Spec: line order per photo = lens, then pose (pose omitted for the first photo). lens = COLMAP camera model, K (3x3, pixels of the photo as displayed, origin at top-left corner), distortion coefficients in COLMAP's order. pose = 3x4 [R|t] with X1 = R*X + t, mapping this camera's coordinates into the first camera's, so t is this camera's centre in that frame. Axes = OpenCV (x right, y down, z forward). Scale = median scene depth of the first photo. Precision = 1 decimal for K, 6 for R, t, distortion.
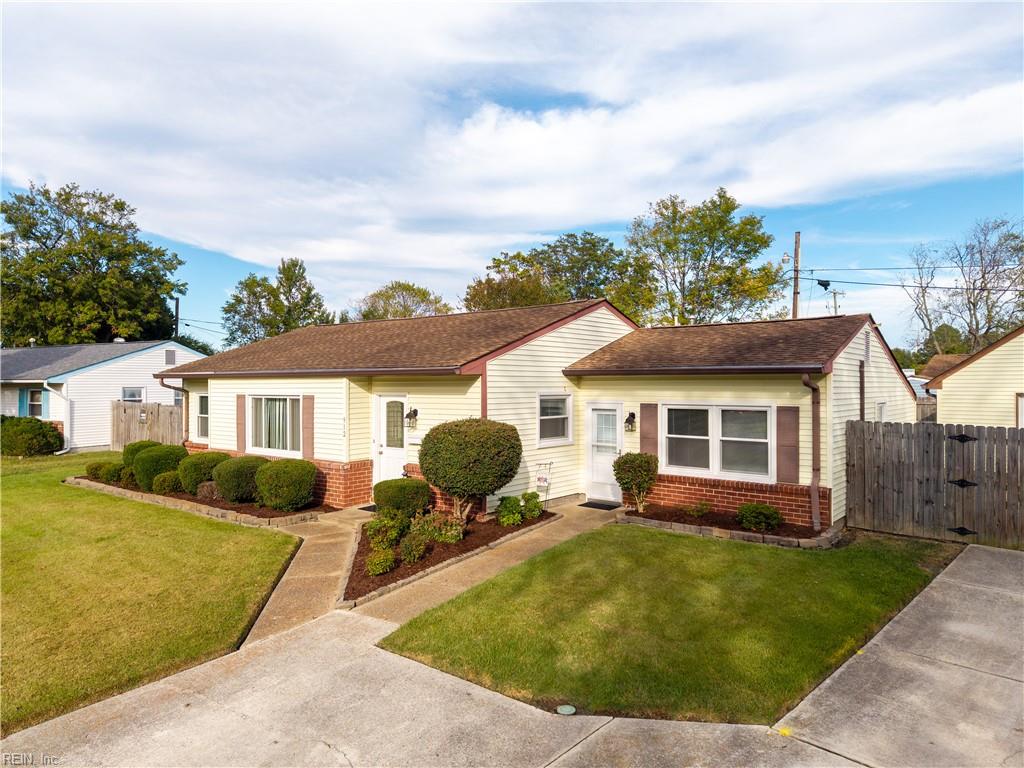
lens RADIAL K [[682.5, 0, 514.8], [0, 682.5, 384.0], [0, 0, 1]] dist [0.045397, -0.054772]
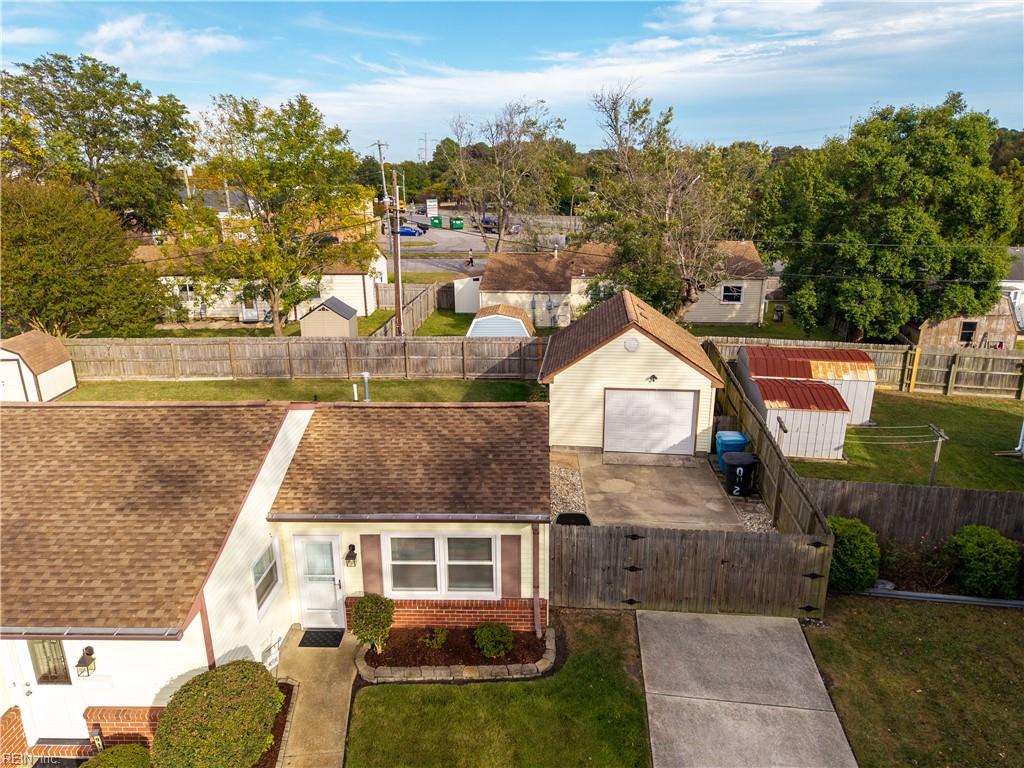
lens RADIAL K [[682.5, 0, 514.8], [0, 682.5, 384.0], [0, 0, 1]] dist [0.045397, -0.054772]
pose [[0.789698, -0.179875, 0.586533, -0.154953], [0.005379, 0.958045, 0.286566, -0.417117], [-0.613472, -0.223146, 0.757535, 0.191268]]
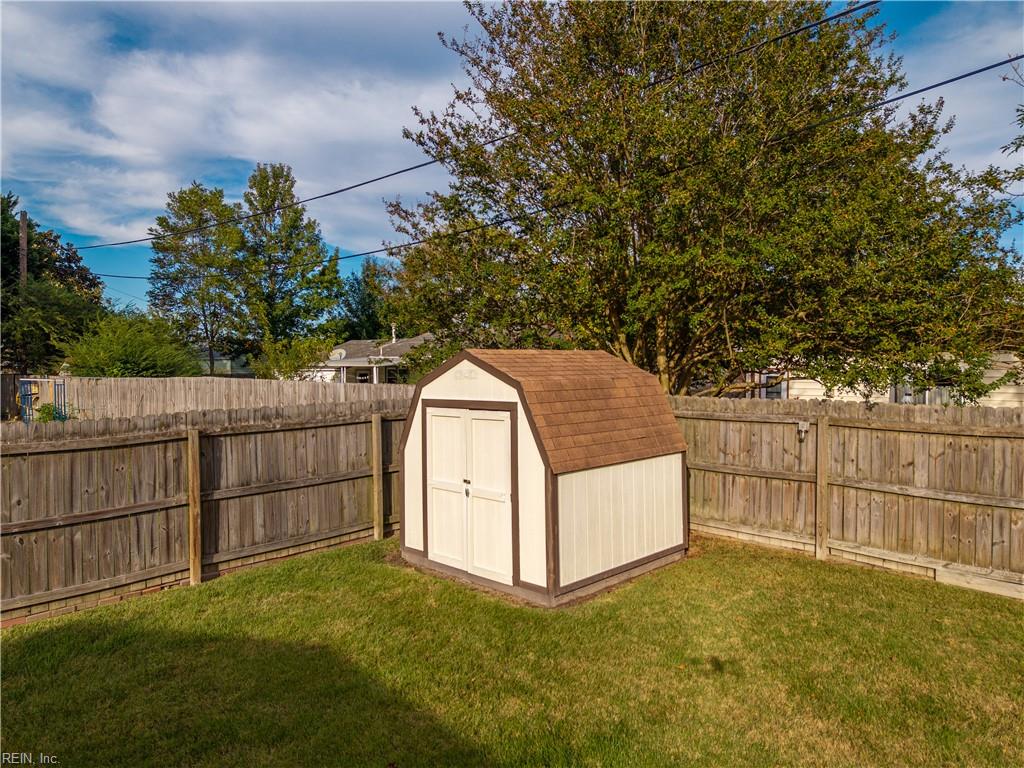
lens RADIAL K [[682.5, 0, 514.8], [0, 682.5, 384.0], [0, 0, 1]] dist [0.045397, -0.054772]
pose [[0.985736, 0.001320, -0.168296, -0.030744], [0.001644, 0.999846, 0.017475, 0.009461], [0.168293, -0.017503, 0.985582, 1.902112]]
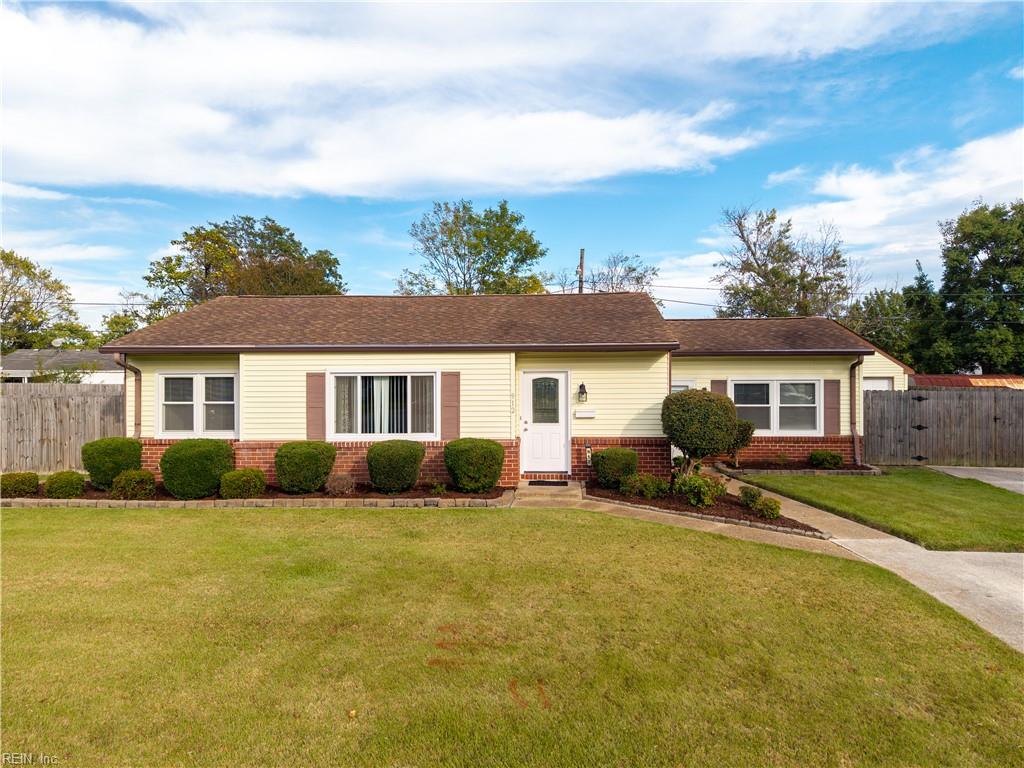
lens RADIAL K [[682.5, 0, 514.8], [0, 682.5, 384.0], [0, 0, 1]] dist [0.045397, -0.054772]
pose [[0.812913, -0.000576, 0.582385, -0.770518], [0.001942, 0.999997, -0.001721, 0.035060], [-0.582382, 0.002530, 0.812911, 0.200991]]
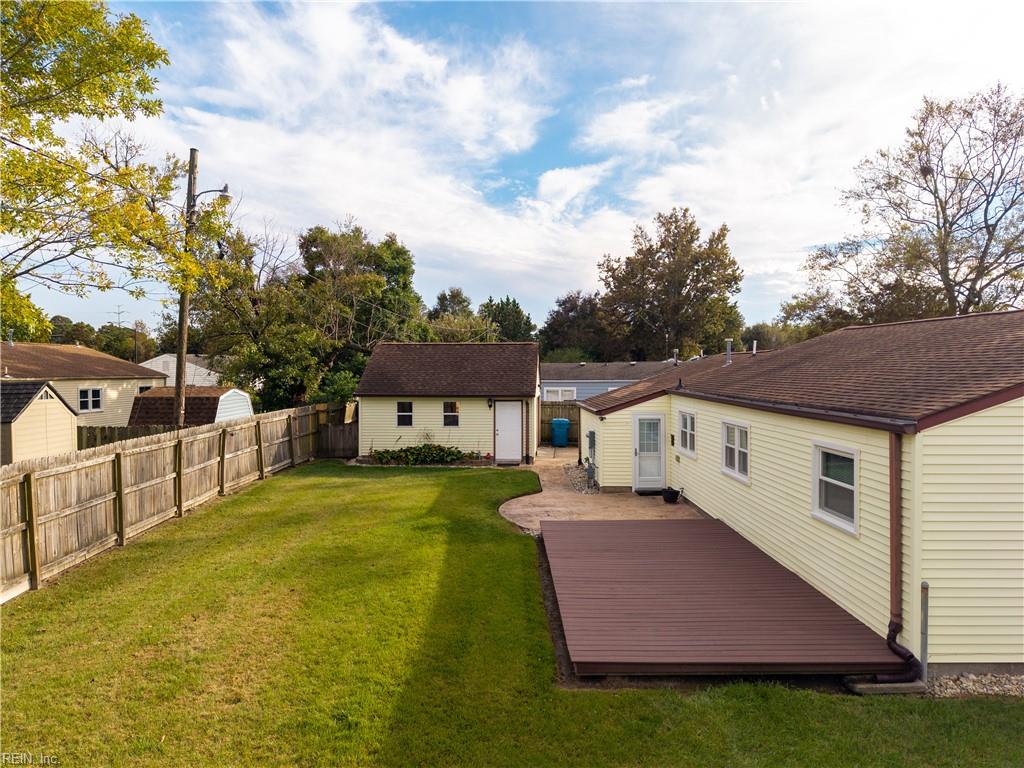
lens RADIAL K [[682.5, 0, 514.8], [0, 682.5, 384.0], [0, 0, 1]] dist [0.045397, -0.054772]
pose [[-0.645280, -0.015469, 0.763789, -0.469439], [0.004371, 0.999704, 0.023940, -0.062612], [-0.763933, 0.018786, -0.645022, 2.374393]]
